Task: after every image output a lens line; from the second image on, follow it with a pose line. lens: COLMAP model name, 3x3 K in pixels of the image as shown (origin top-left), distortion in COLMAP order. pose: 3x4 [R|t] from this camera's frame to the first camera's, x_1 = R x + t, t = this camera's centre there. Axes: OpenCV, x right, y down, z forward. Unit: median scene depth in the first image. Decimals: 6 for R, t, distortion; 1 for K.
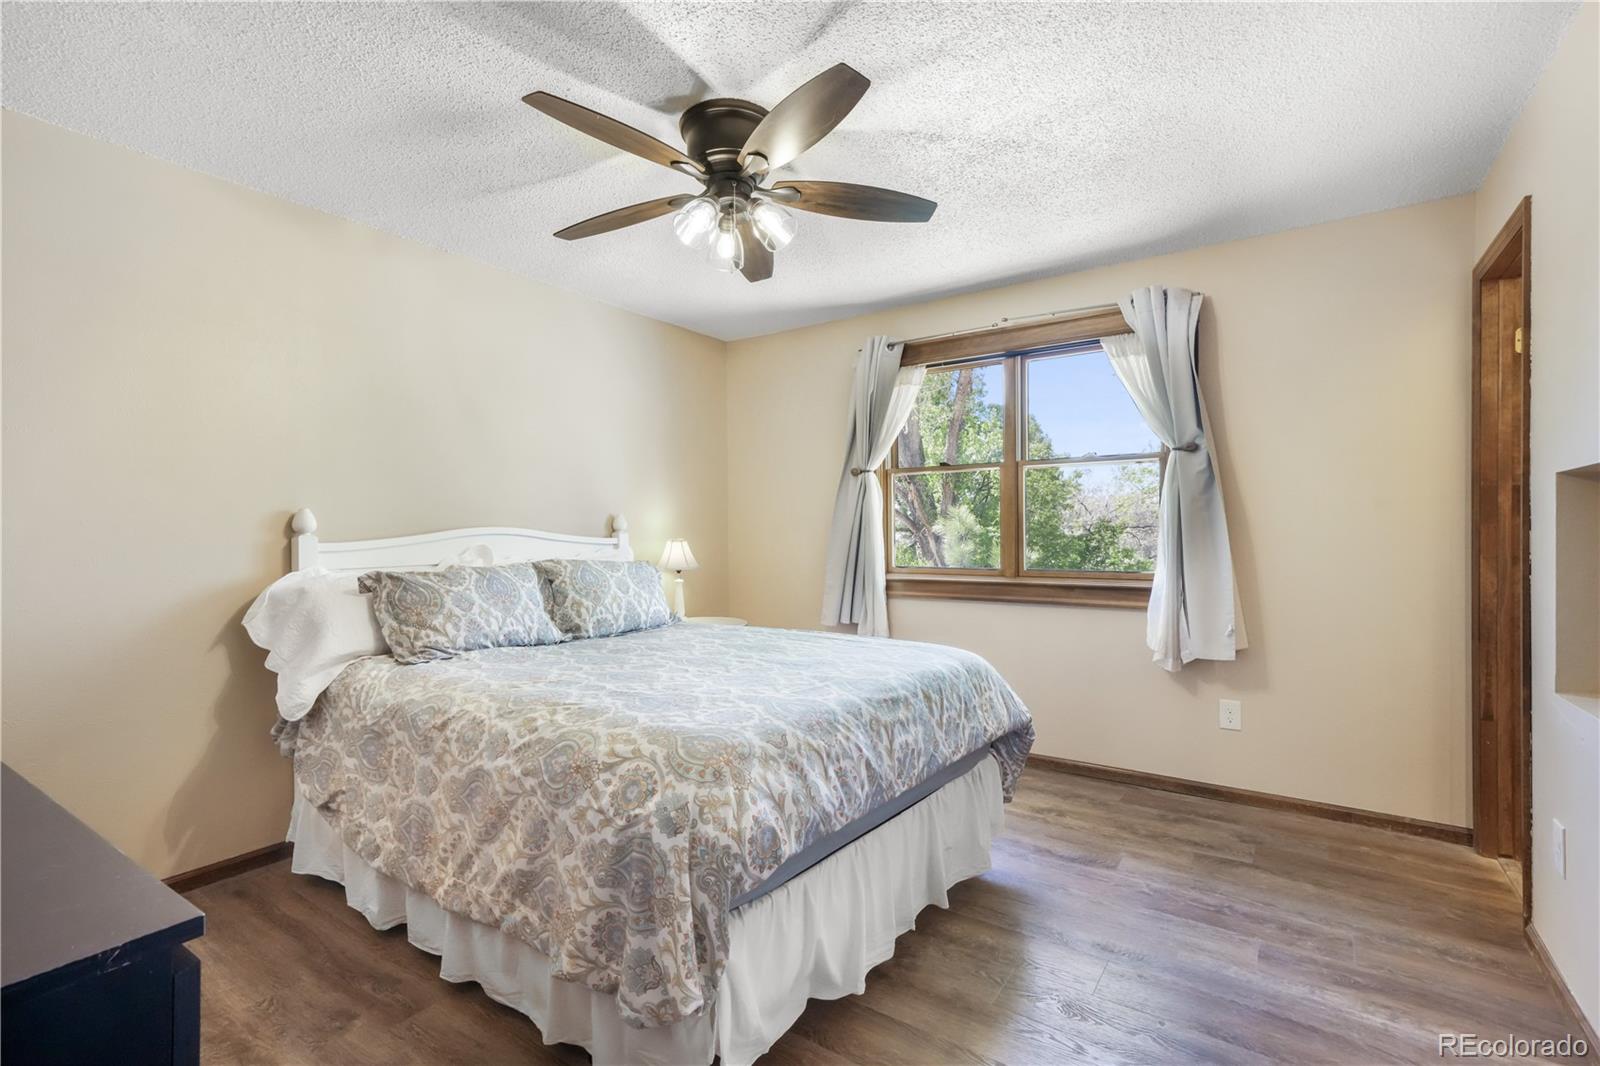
lens RADIAL K [[749.4, 0, 796.2], [0, 749.4, 529.2], [0, 0, 1]] dist [0.005082, 0.001010]
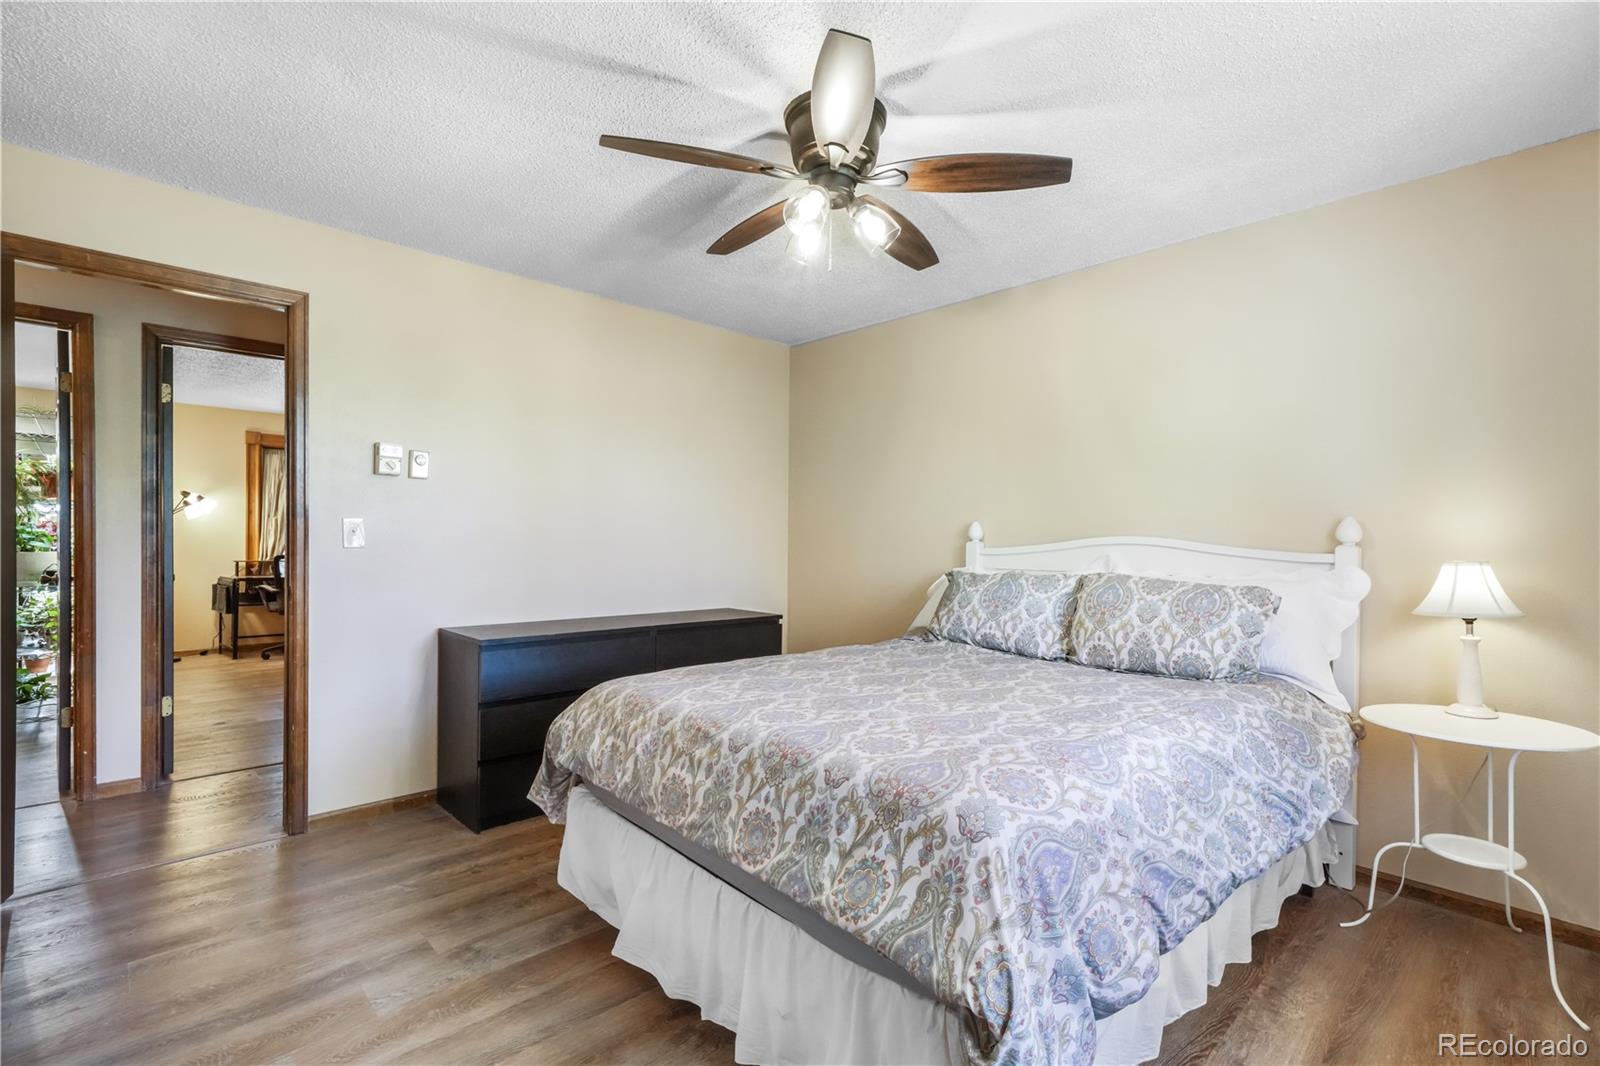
lens RADIAL K [[749.4, 0, 807.8], [0, 749.4, 541.3], [0, 0, 1]] dist [0.005082, 0.001010]
pose [[-0.221456, 0.005371, -0.975156, 0.755060], [-0.007263, 0.999948, 0.007157, -0.001012], [0.975143, 0.008668, -0.221406, 1.044686]]
